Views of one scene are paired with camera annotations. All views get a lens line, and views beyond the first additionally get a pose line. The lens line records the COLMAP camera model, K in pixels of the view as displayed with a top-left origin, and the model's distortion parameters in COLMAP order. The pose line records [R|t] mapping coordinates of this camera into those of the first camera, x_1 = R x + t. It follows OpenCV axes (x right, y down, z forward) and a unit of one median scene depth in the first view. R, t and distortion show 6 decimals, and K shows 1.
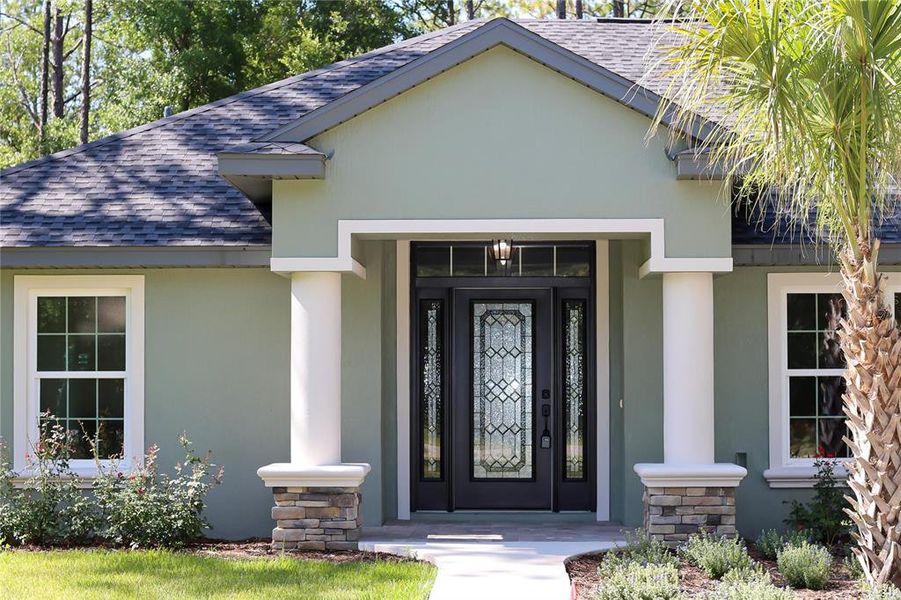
lens RADIAL K [[2212.5, 0, 449.0], [0, 2212.5, 299.7], [0, 0, 1]] dist [-0.113000, 0.000000]
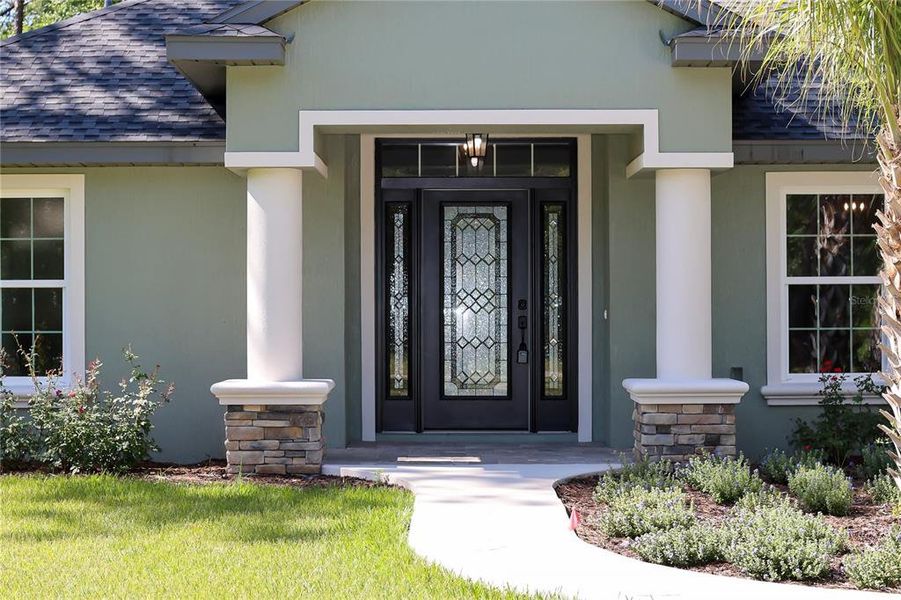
lens RADIAL K [[2199.5, 0, 452.4], [0, 2199.5, 300.0], [0, 0, 1]] dist [-0.112632, 0.000000]
pose [[0.999525, -0.001122, 0.030799, -0.014977], [0.000117, 0.999469, 0.032599, 0.011973], [-0.030819, -0.032580, 0.998994, 0.094980]]
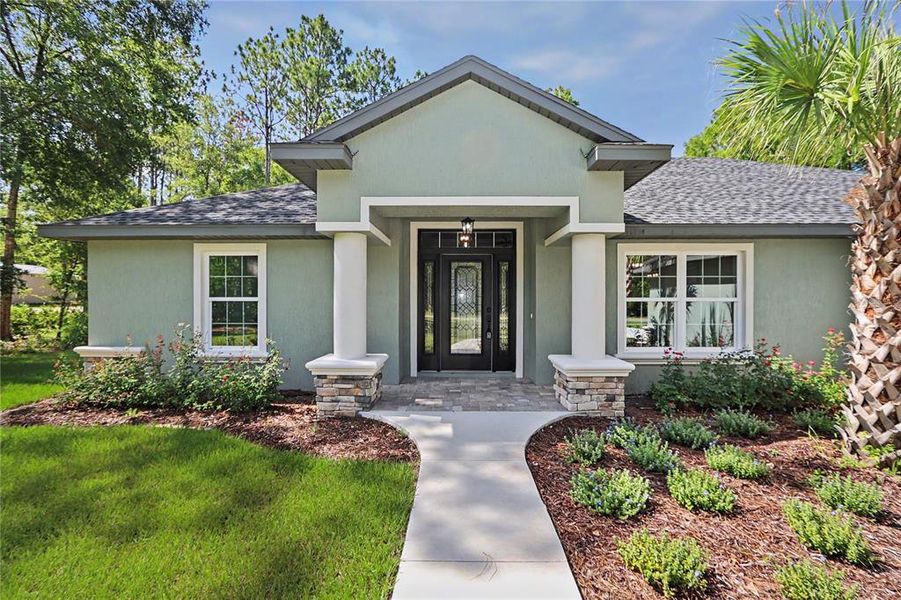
lens RADIAL K [[421.5, 0, 451.2], [0, 421.5, 298.8], [0, 0, 1]] dist [-0.020324, 0.002462]
pose [[0.999946, 0.003865, 0.009673, 0.008443], [-0.004225, 0.999288, 0.037502, 0.021491], [-0.009522, -0.037541, 0.999250, 0.698018]]
